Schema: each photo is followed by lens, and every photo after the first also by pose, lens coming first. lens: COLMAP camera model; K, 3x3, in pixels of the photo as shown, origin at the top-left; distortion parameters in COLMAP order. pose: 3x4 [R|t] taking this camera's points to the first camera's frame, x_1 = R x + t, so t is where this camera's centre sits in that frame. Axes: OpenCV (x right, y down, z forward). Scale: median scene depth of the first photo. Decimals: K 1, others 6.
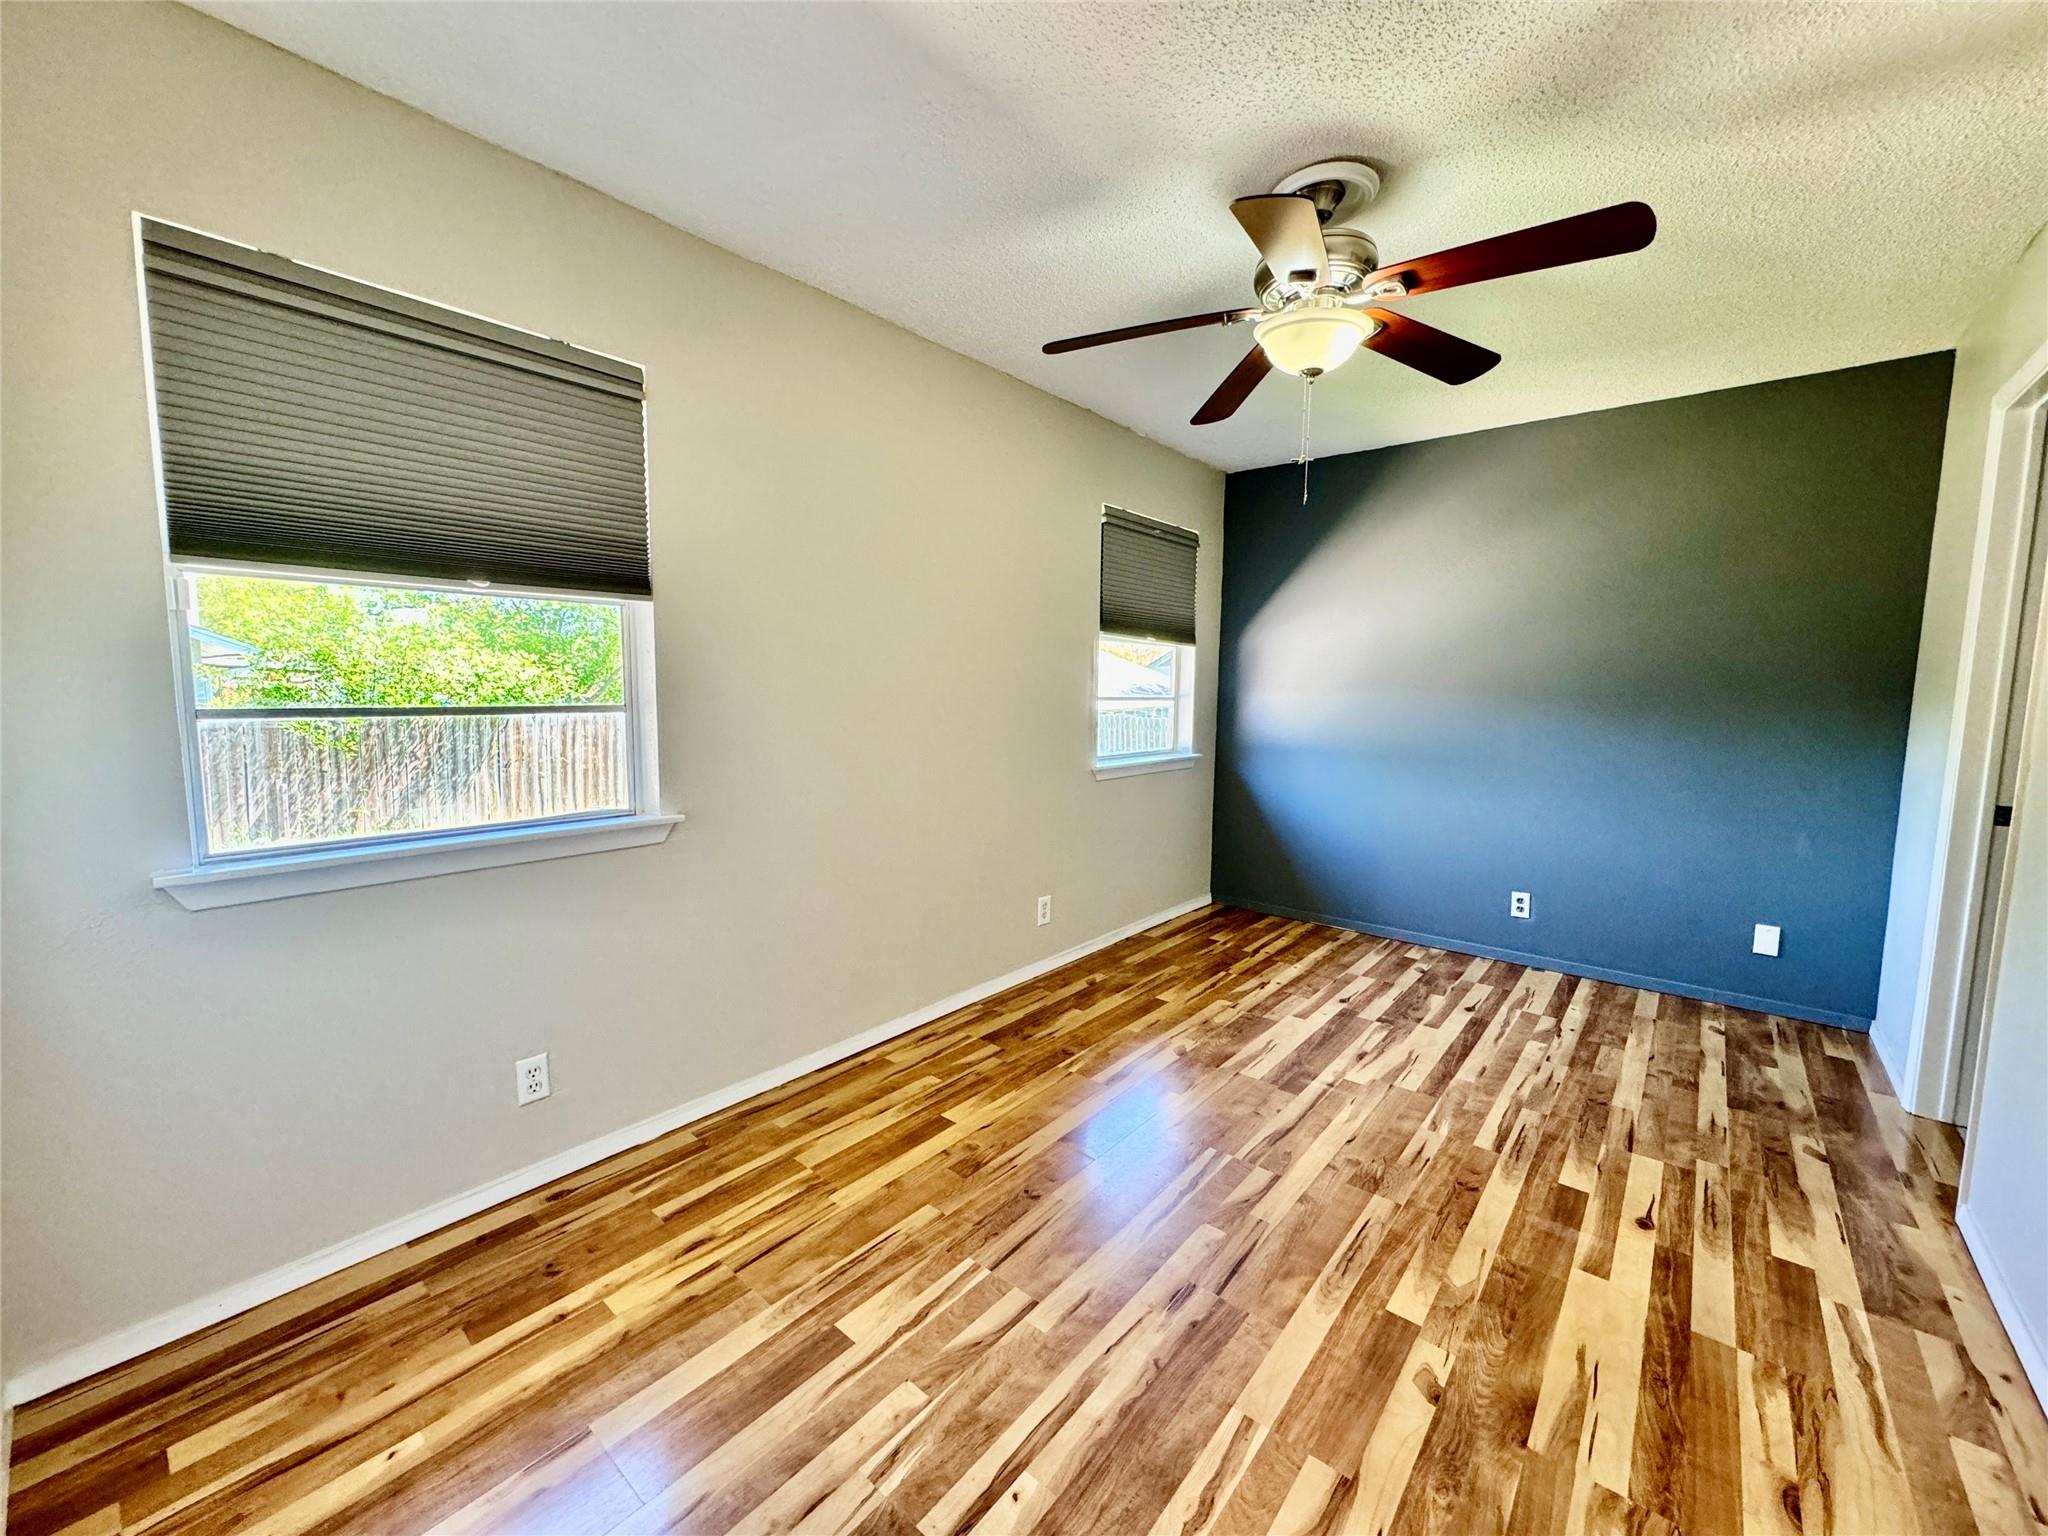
lens RADIAL K [[814.0, 0, 1022.7], [0, 814.0, 769.3], [0, 0, 1]] dist [-0.002299, 0.000053]
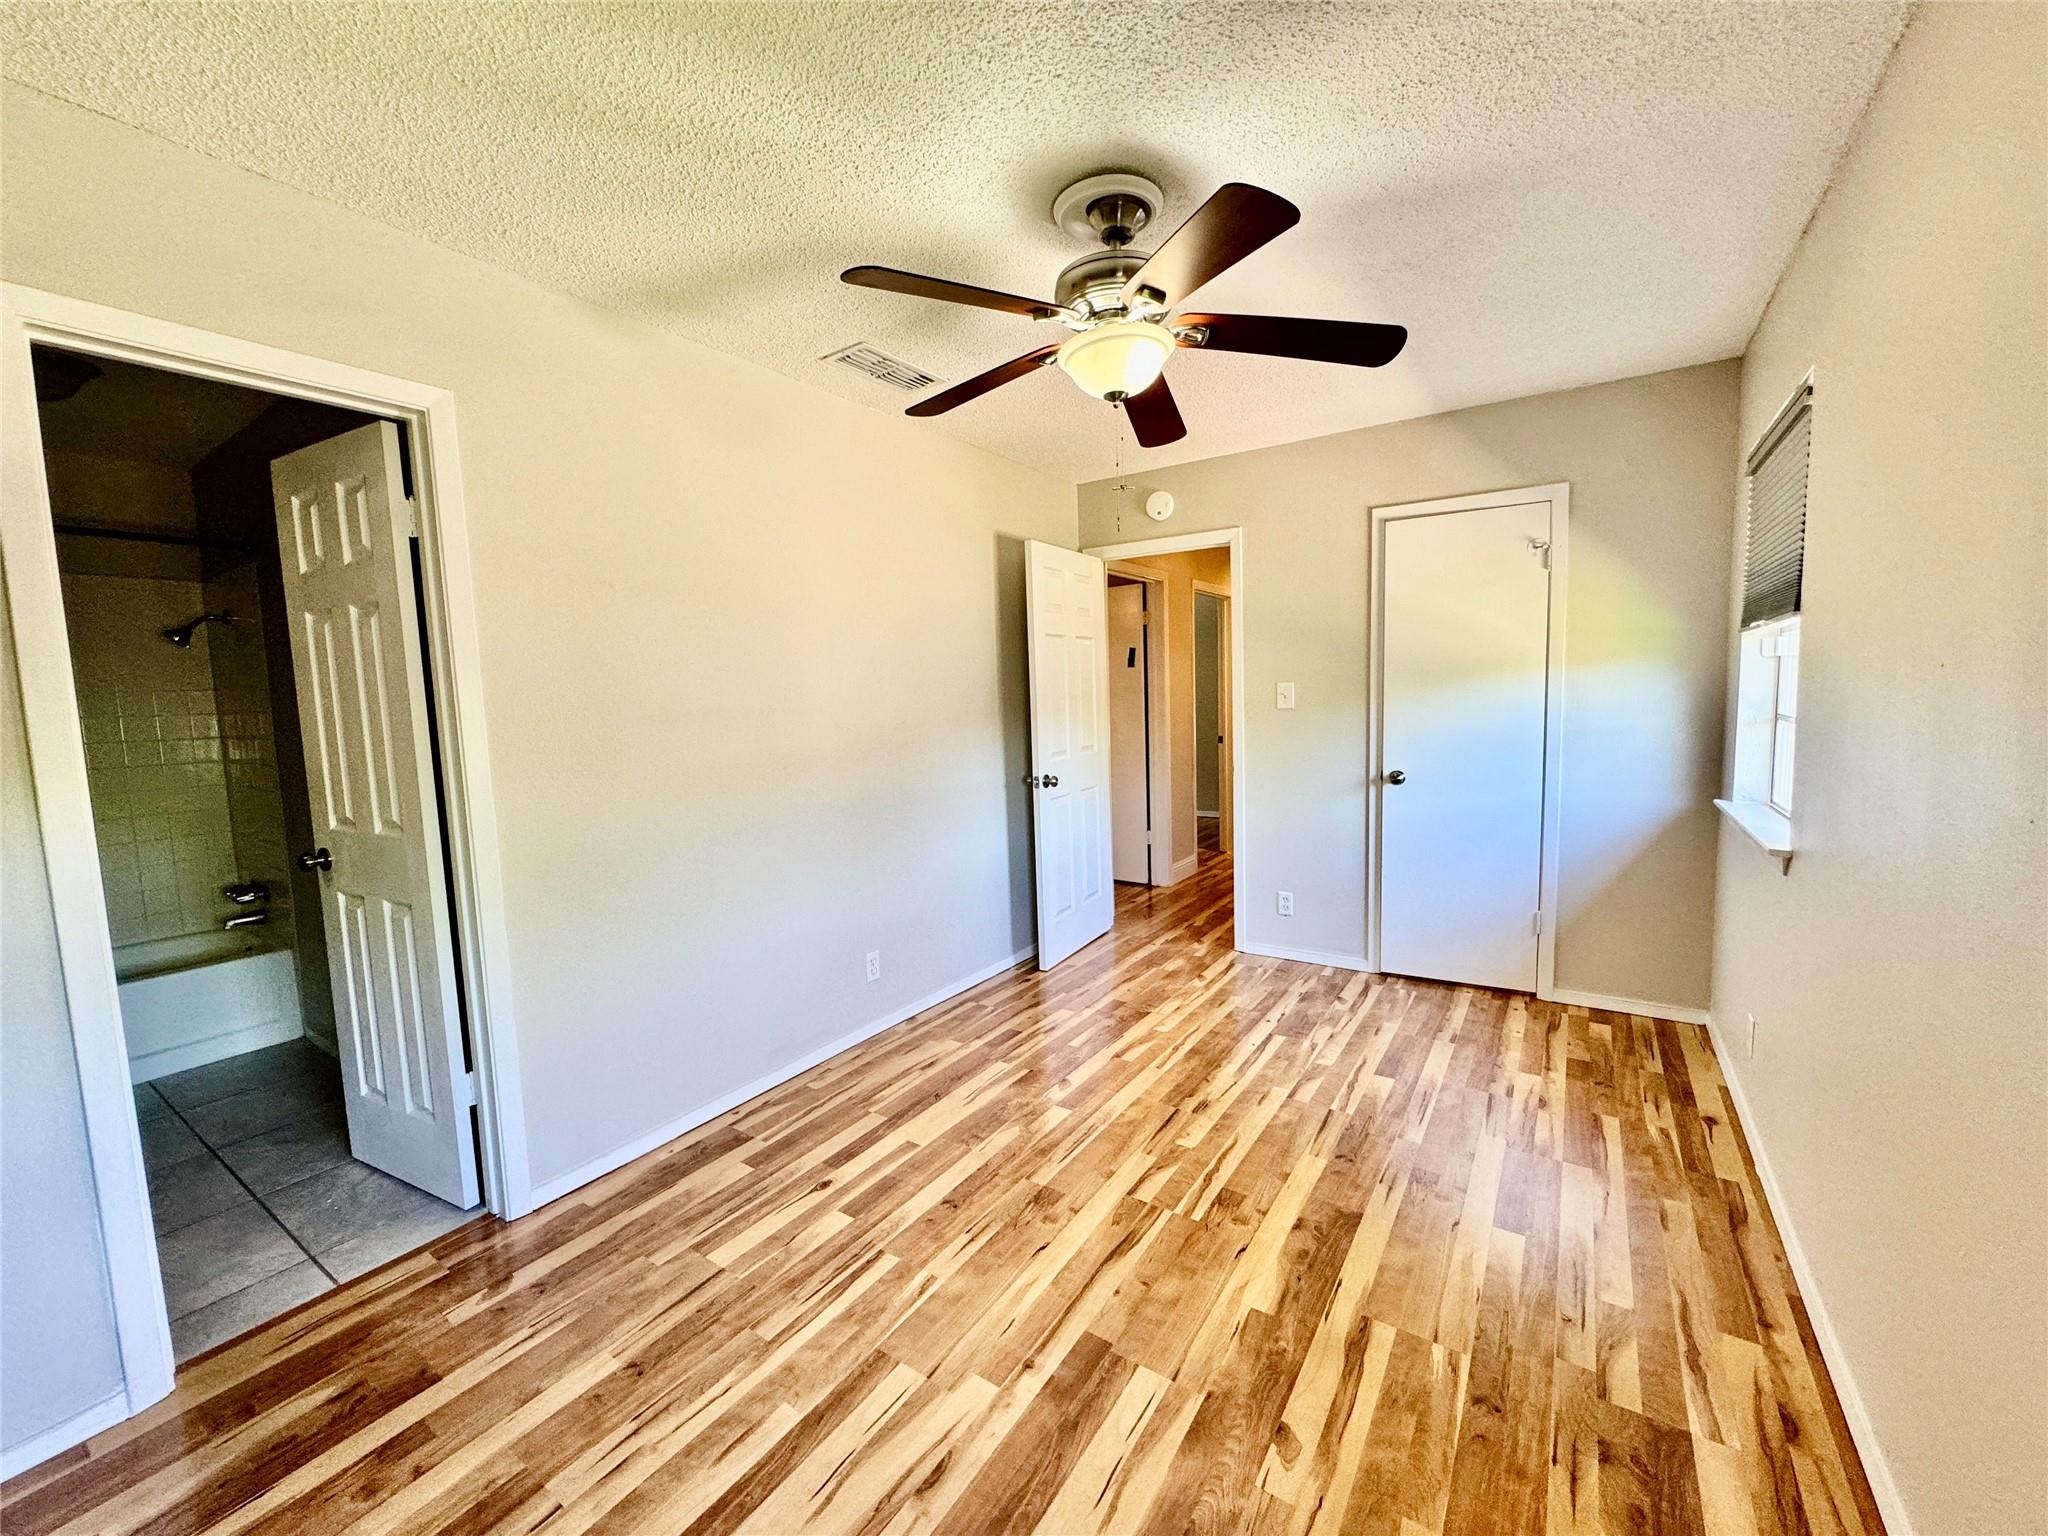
lens RADIAL K [[814.0, 0, 1022.7], [0, 814.0, 769.3], [0, 0, 1]] dist [-0.002299, 0.000053]
pose [[-0.994653, 0.026976, -0.099685, 0.576197], [0.006811, 0.980314, 0.197328, -0.246155], [0.103046, 0.195594, -0.975256, 2.022478]]
